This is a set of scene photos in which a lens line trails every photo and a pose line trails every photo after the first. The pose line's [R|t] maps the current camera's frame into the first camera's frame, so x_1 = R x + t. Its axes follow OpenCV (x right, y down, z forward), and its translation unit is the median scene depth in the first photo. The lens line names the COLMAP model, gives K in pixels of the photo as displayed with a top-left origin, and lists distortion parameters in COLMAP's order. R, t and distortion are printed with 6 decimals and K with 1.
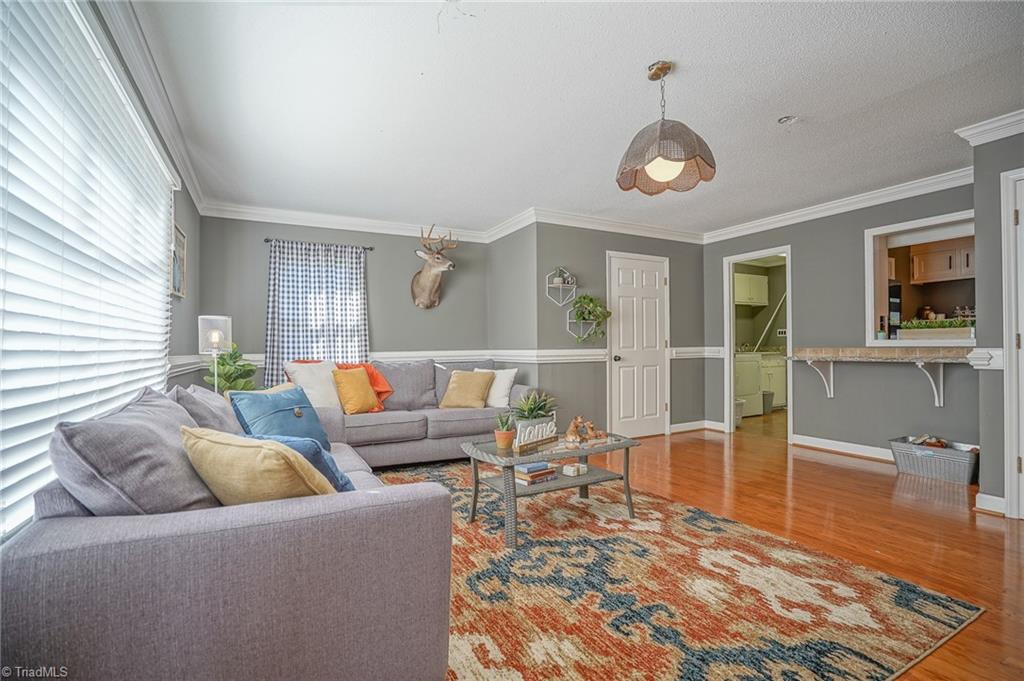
lens RADIAL K [[474.9, 0, 511.9], [0, 474.9, 341.3], [0, 0, 1]] dist [-0.058018, 0.022386]
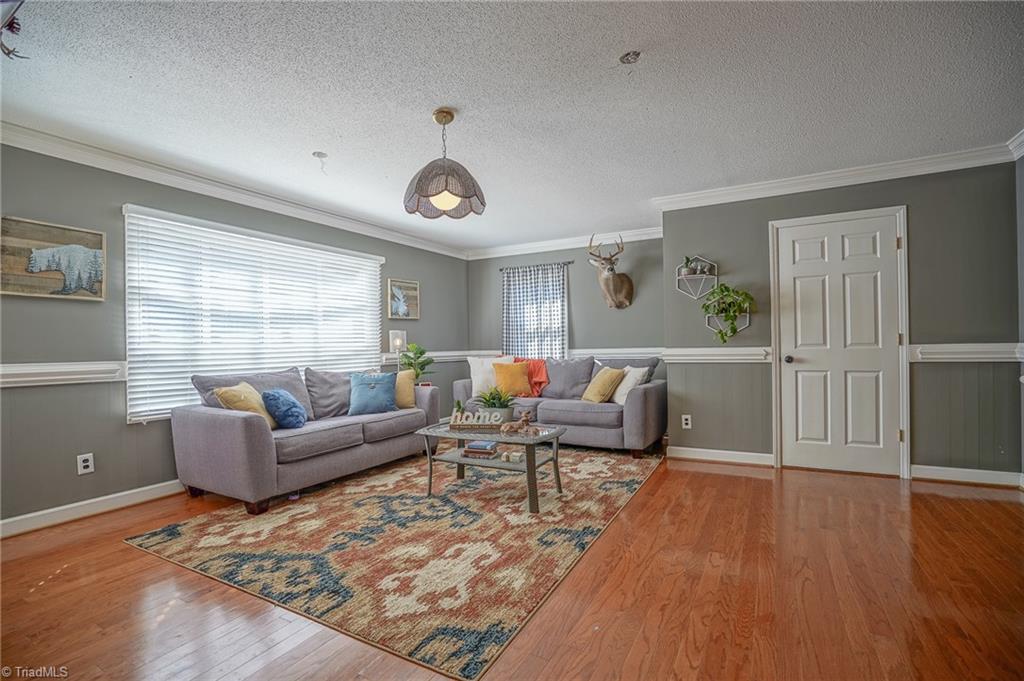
lens RADIAL K [[474.9, 0, 508.9], [0, 474.9, 342.5], [0, 0, 1]] dist [-0.058018, 0.022386]
pose [[0.536451, -0.004501, -0.843919, 1.165928], [0.022843, 0.999697, 0.009189, -0.016093], [0.843622, -0.024207, 0.536391, 0.412101]]
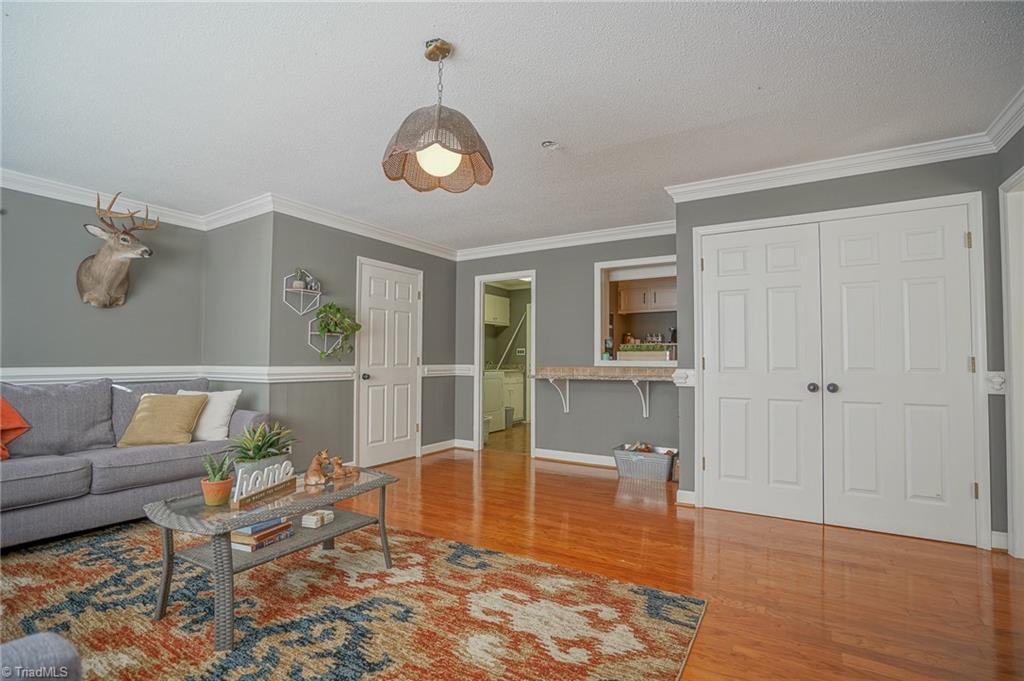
lens RADIAL K [[474.9, 0, 512.0], [0, 474.9, 349.0], [0, 0, 1]] dist [-0.058018, 0.022386]
pose [[0.862193, 0.024952, 0.505965, 0.009907], [-0.016981, 0.999648, -0.020361, -0.005584], [-0.506295, 0.008964, 0.862314, 0.159178]]
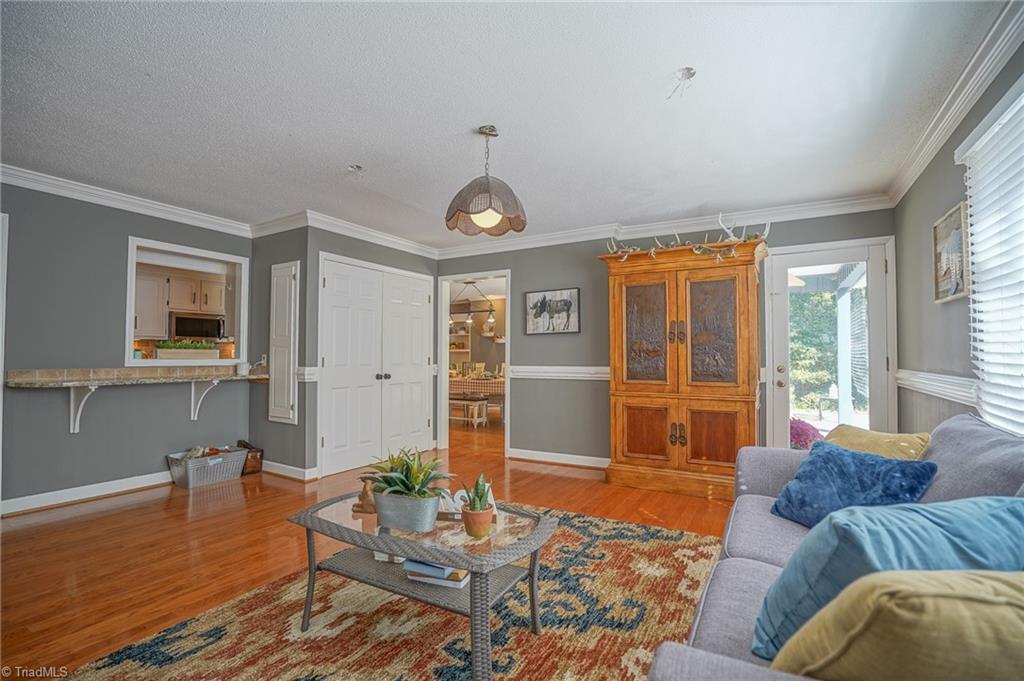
lens RADIAL K [[474.9, 0, 508.2], [0, 474.9, 341.5], [0, 0, 1]] dist [-0.058018, 0.022386]
pose [[-0.524828, 0.033334, 0.850555, -0.580999], [-0.007879, 0.999000, -0.044014, -0.005455], [-0.851172, -0.029801, -0.524040, 1.303154]]
